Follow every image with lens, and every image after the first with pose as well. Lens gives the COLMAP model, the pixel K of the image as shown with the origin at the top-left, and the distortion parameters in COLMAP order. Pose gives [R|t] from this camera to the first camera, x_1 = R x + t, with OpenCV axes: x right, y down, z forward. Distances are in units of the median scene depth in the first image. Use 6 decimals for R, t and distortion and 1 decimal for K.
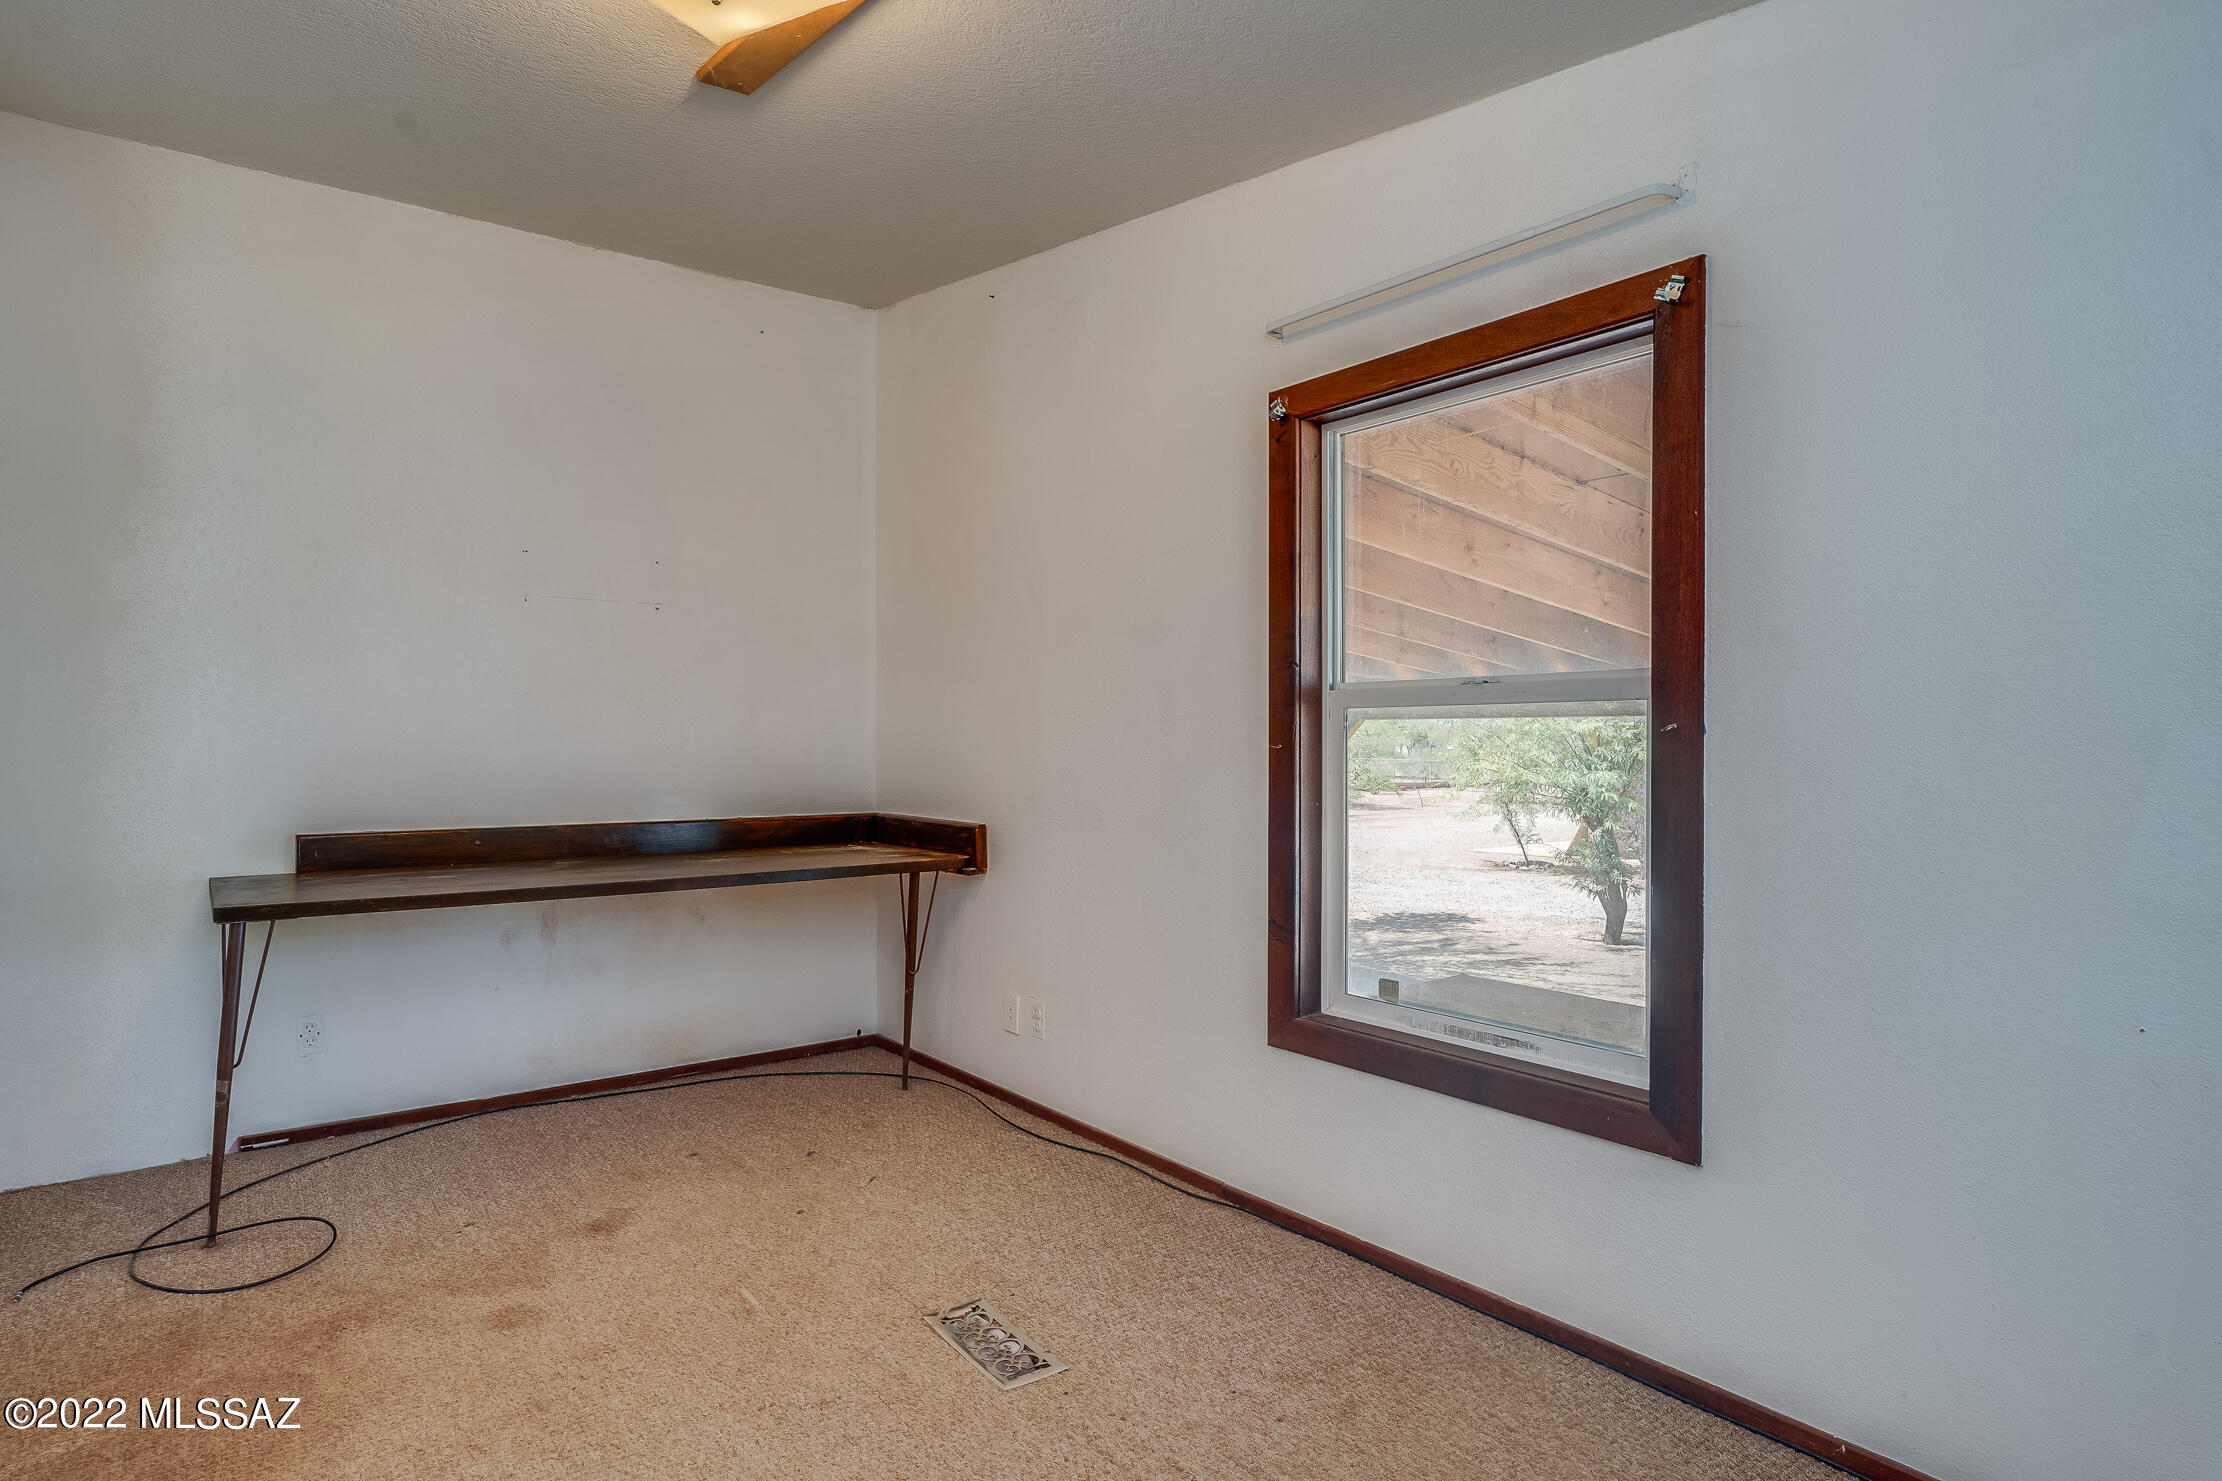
lens RADIAL K [[1192.8, 0, 1108.3], [0, 1192.8, 745.8], [0, 0, 1]] dist [-0.002910, 0.000238]
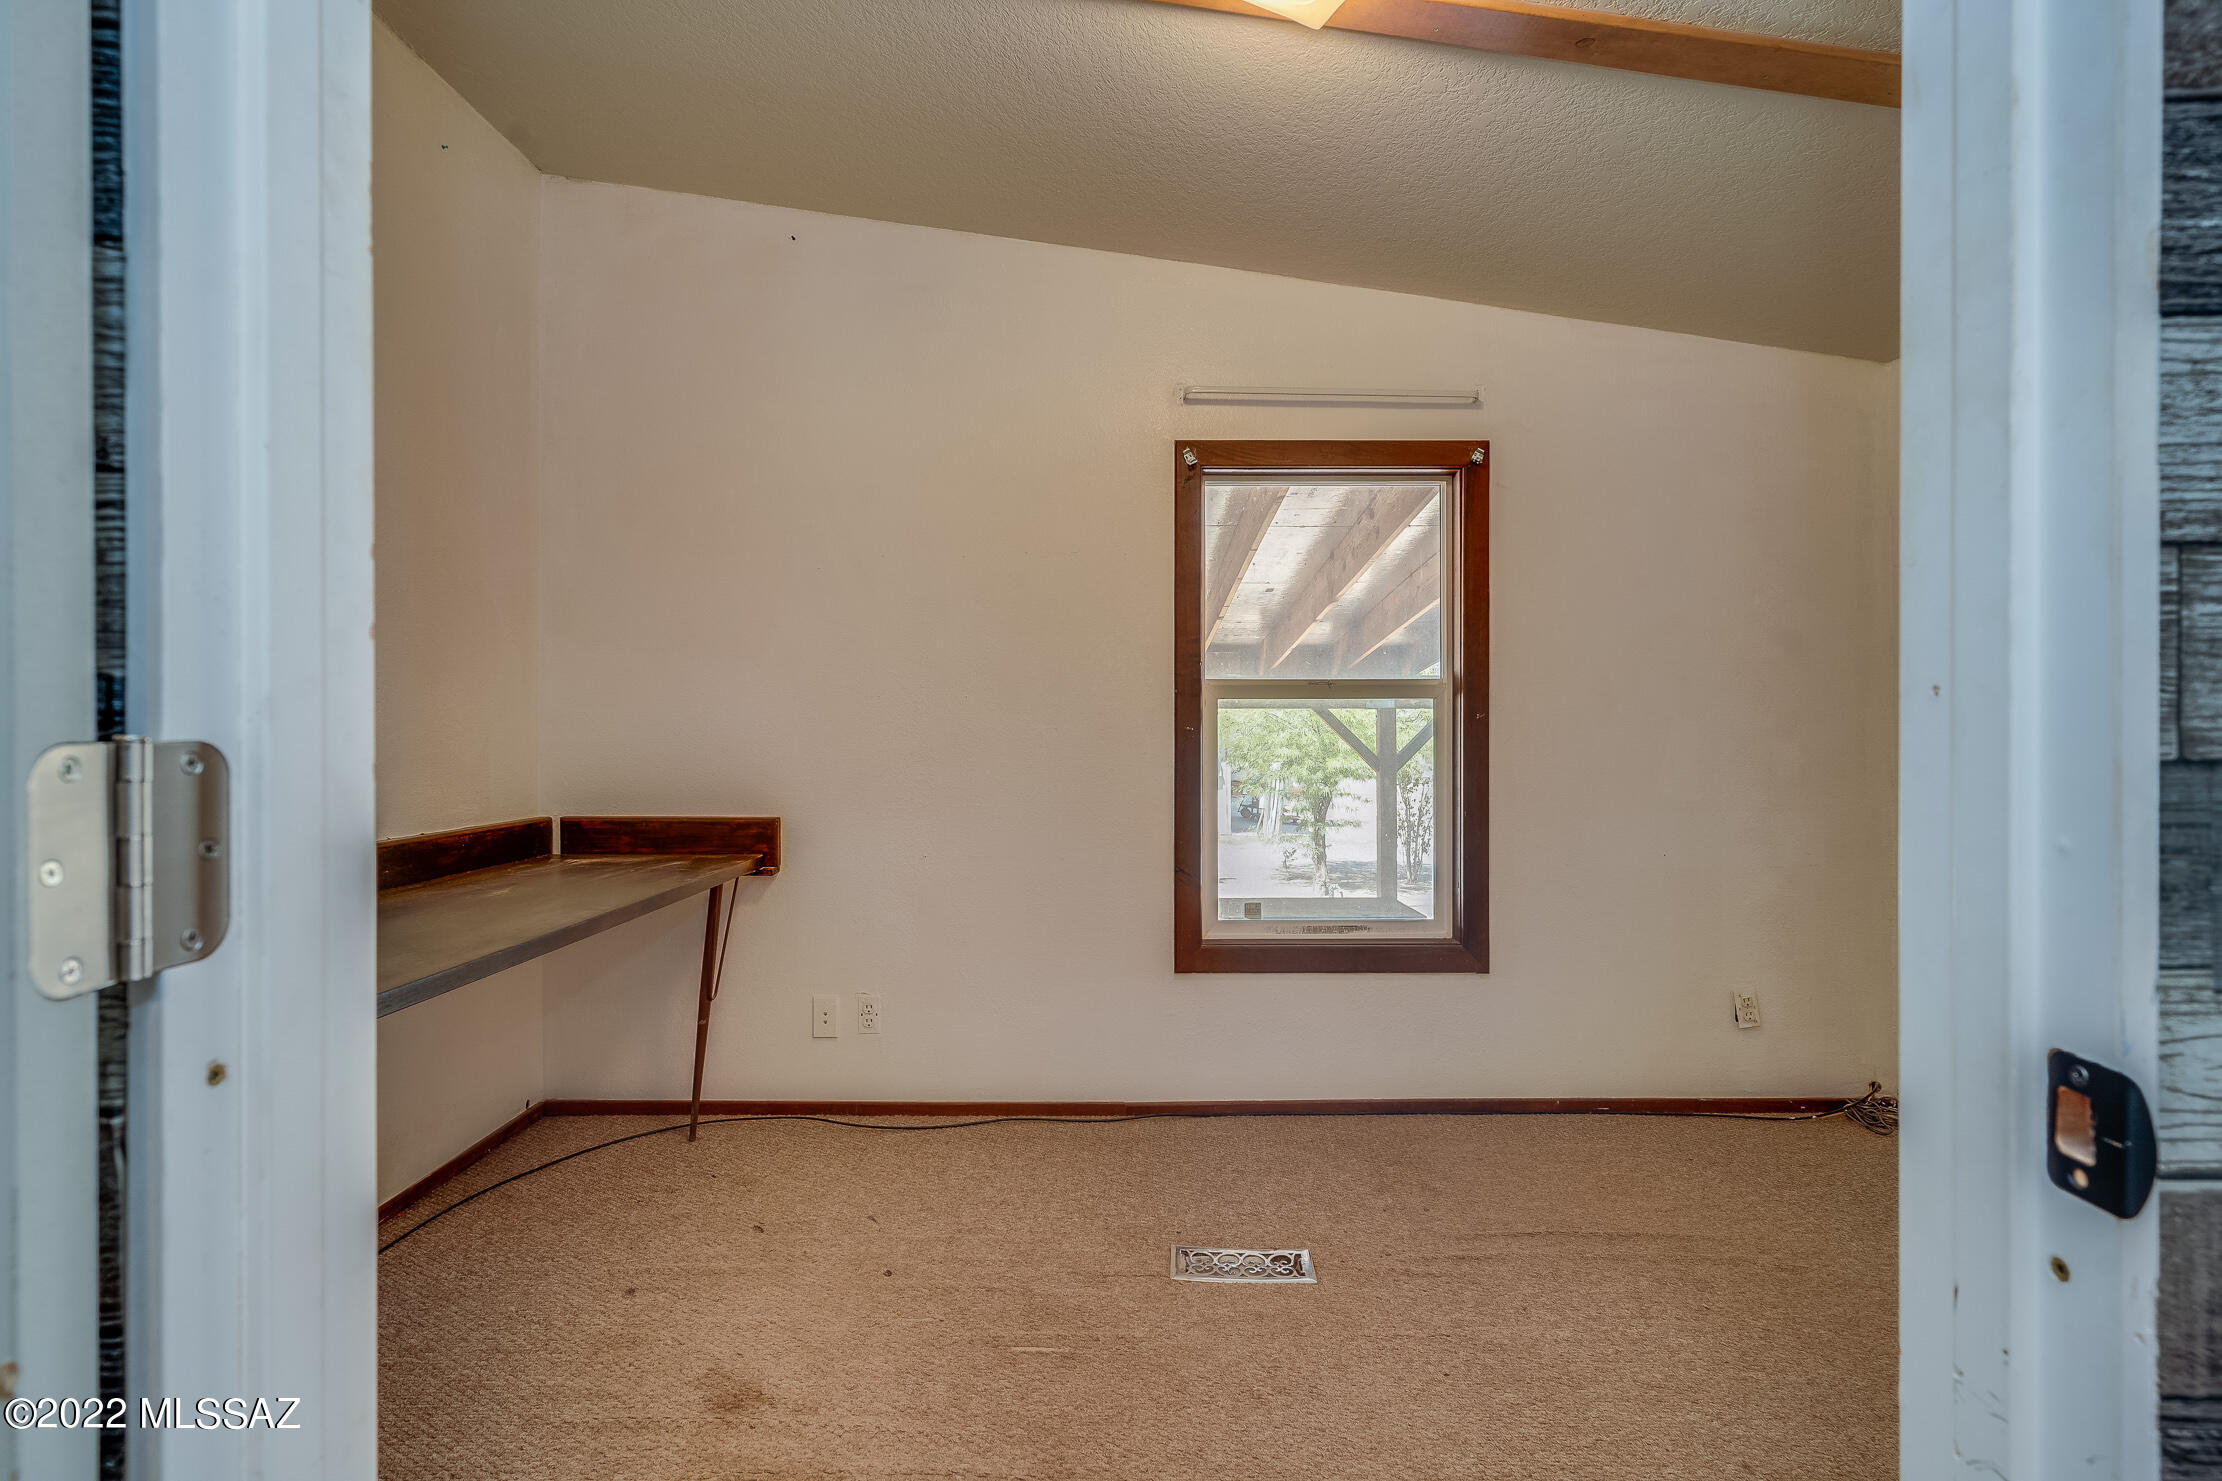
lens RADIAL K [[1044.8, 0, 1107.3], [0, 1044.8, 729.3], [0, 0, 1]] dist [-0.001205, 0.000440]
pose [[0.575523, -0.000643, 0.817785, -0.795476], [0.005964, 0.999976, -0.003411, 0.004155], [-0.817764, 0.006840, 0.575513, 0.445388]]
